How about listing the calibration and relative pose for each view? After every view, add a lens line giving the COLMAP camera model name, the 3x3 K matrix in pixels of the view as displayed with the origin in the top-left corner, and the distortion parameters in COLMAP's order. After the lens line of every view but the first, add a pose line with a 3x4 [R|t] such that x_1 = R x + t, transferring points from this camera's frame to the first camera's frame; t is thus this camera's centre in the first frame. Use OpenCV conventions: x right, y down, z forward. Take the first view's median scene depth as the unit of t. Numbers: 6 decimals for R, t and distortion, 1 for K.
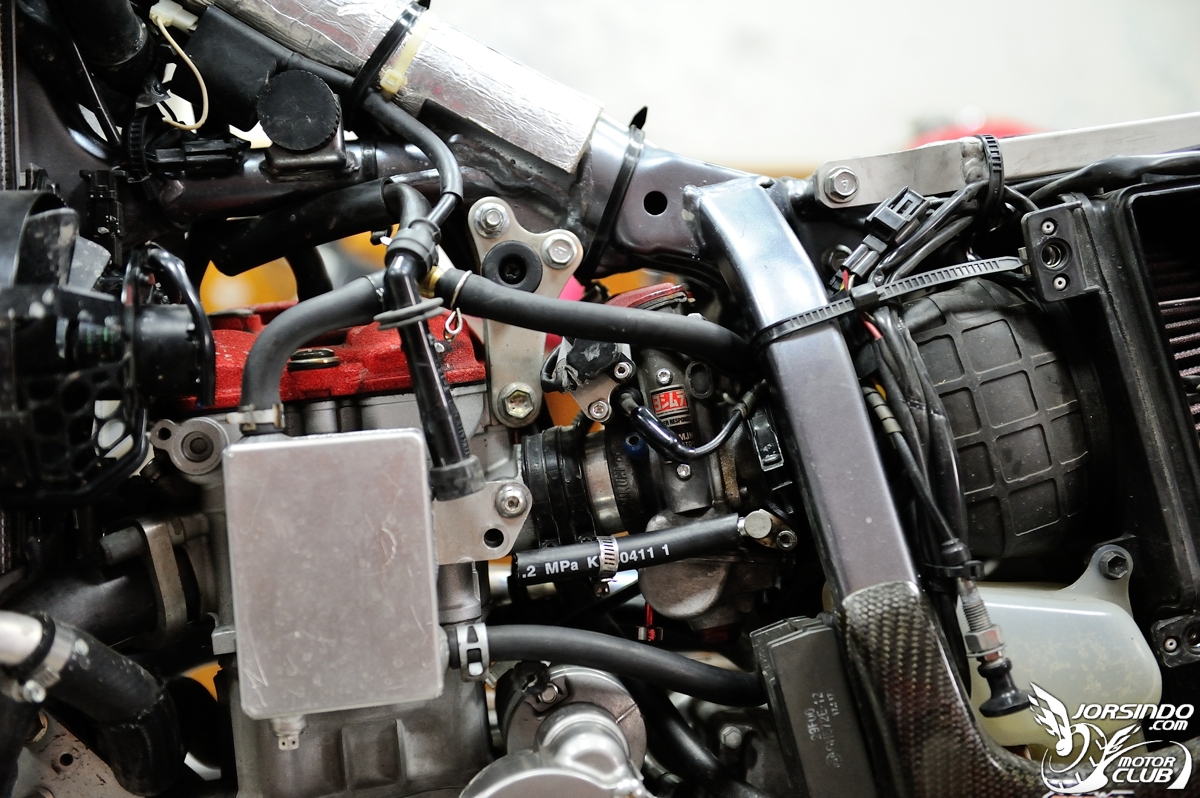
lens RADIAL K [[1523.3, 0, 600.0], [0, 1523.3, 399.0], [0, 0, 1]] dist [0.124342, -0.060509]
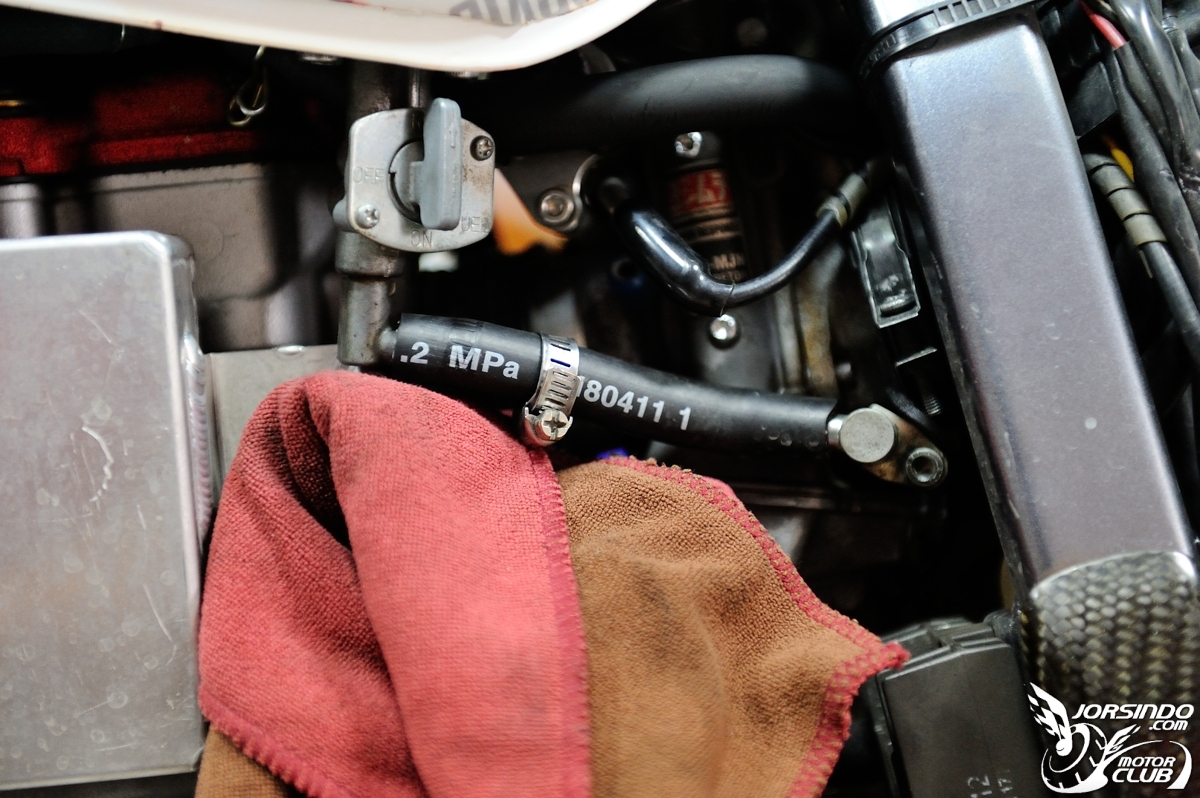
lens RADIAL K [[1940.9, 0, 600.0], [0, 1940.9, 399.0], [0, 0, 1]] dist [0.084390, 0.058613]
pose [[0.995757, 0.008008, -0.091674, 0.074839], [-0.004636, 0.999307, 0.036936, 0.047416], [0.091906, -0.036355, 0.995104, 0.359706]]
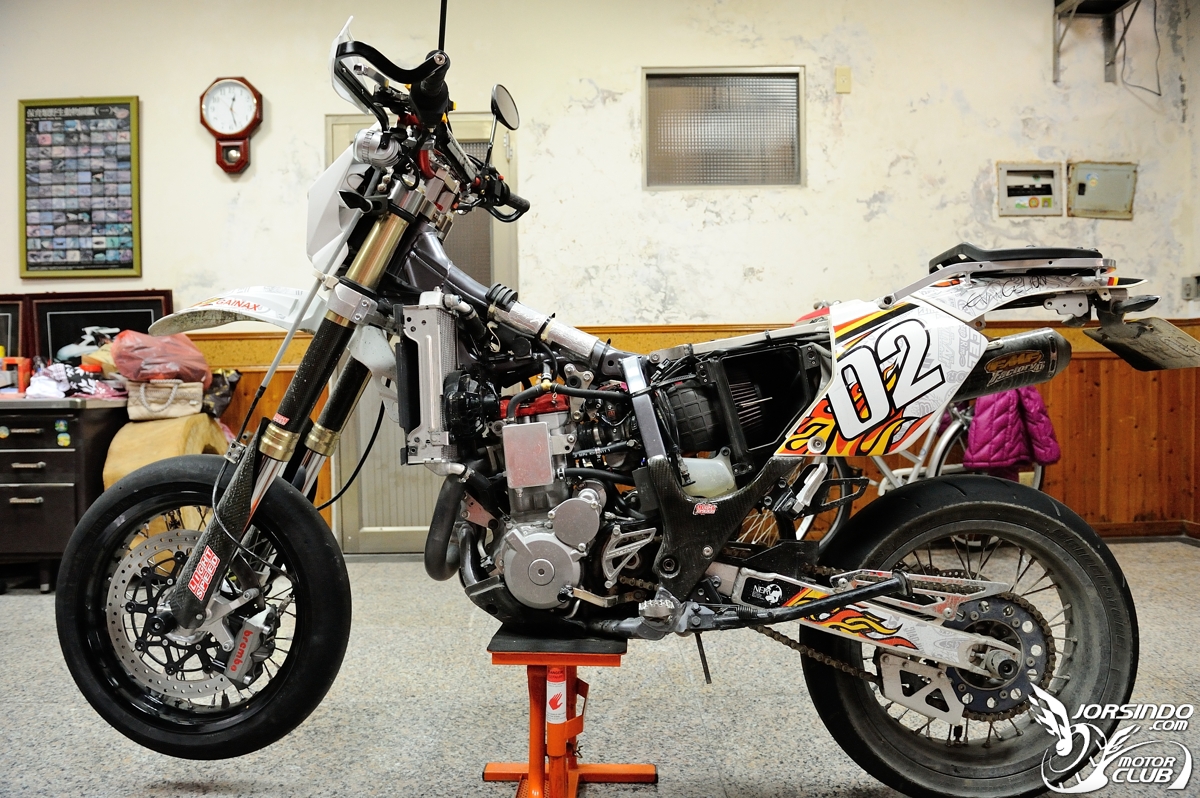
lens RADIAL K [[824.7, 0, 600.0], [0, 824.7, 399.0], [0, 0, 1]] dist [-0.053563, -0.001499]
pose [[0.981415, -0.037450, -0.188208, 0.434010], [0.028682, 0.998382, -0.049101, 0.069947], [0.189742, 0.042790, 0.980901, -1.150180]]
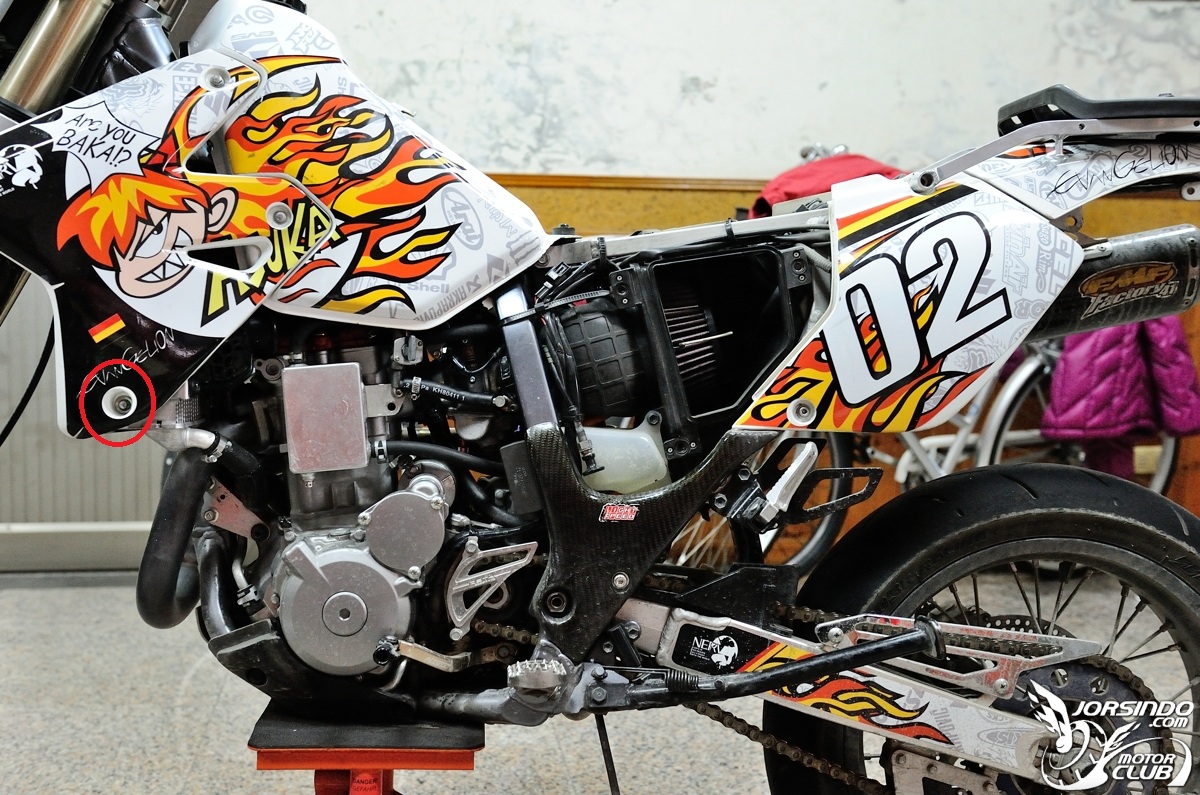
lens RADIAL K [[1498.3, 0, 583.4], [0, 1498.3, 383.6], [0, 0, 1]] dist [0.096912, 0.024298]
pose [[0.997498, -0.002229, -0.070654, 0.402663], [0.003488, 0.999837, 0.017697, 0.012385], [0.070603, -0.017900, 0.997344, -1.361926]]
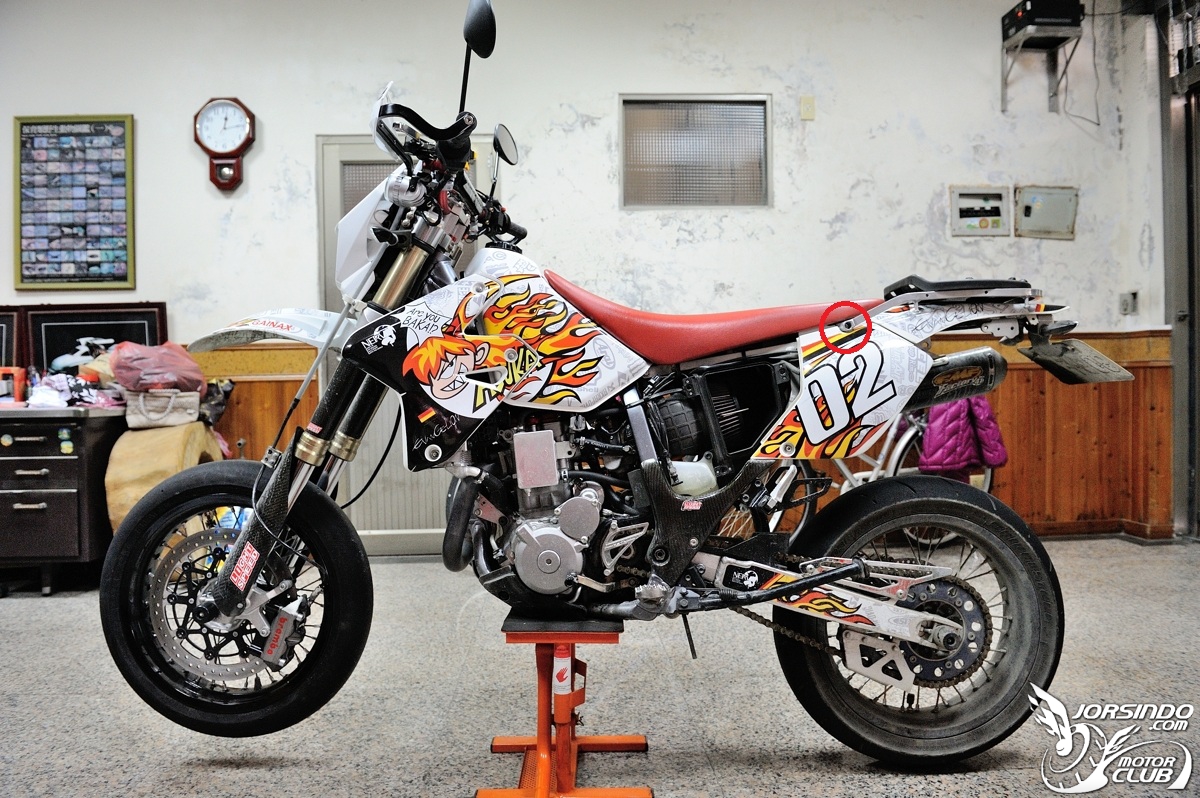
lens RADIAL K [[824.7, 0, 600.0], [0, 824.7, 399.0], [0, 0, 1]] dist [-0.053563, -0.001499]
pose [[0.988403, -0.039760, -0.146554, 0.393060], [0.031922, 0.997951, -0.055454, 0.068171], [0.148458, 0.050133, 0.987647, -1.466605]]
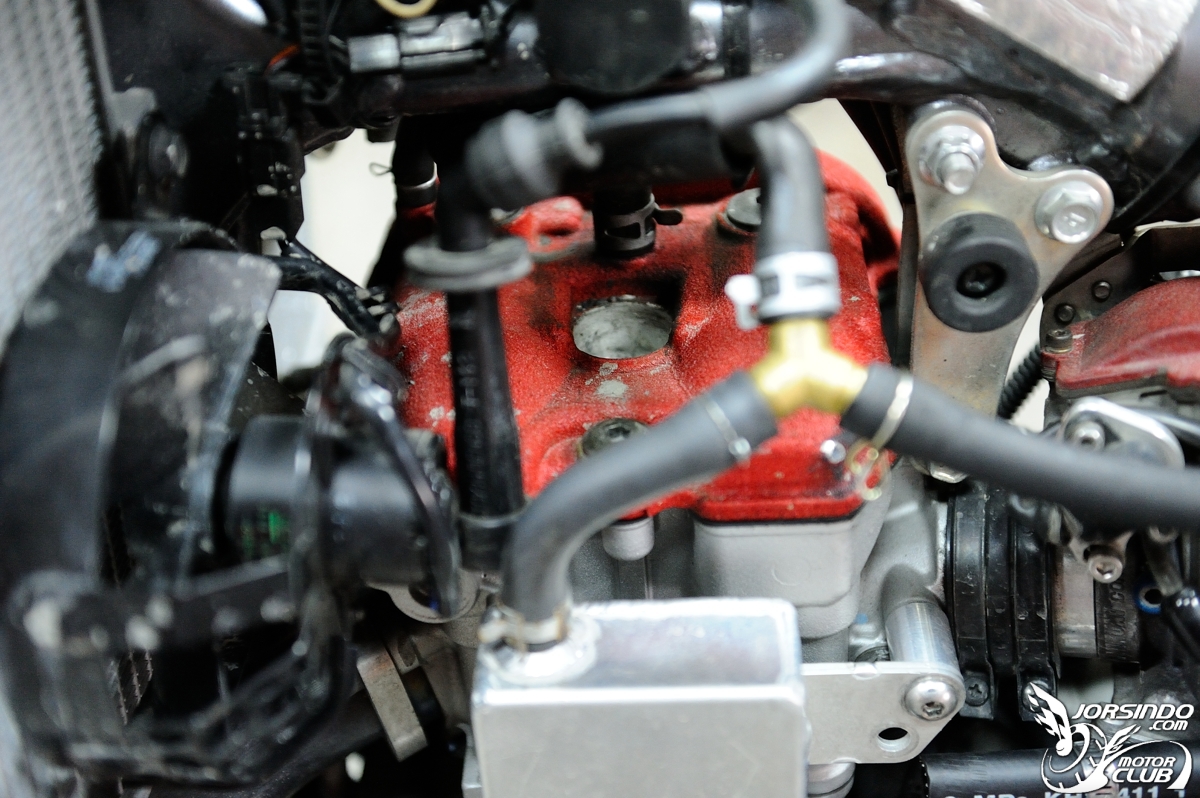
lens RADIAL K [[1523.3, 0, 600.0], [0, 1523.3, 399.0], [0, 0, 1]] dist [0.124342, -0.060509]
pose [[0.984810, 0.116158, -0.129062, -0.121497], [-0.029763, 0.845211, 0.533604, -0.355438], [0.171067, -0.521657, 0.835829, 0.518501]]
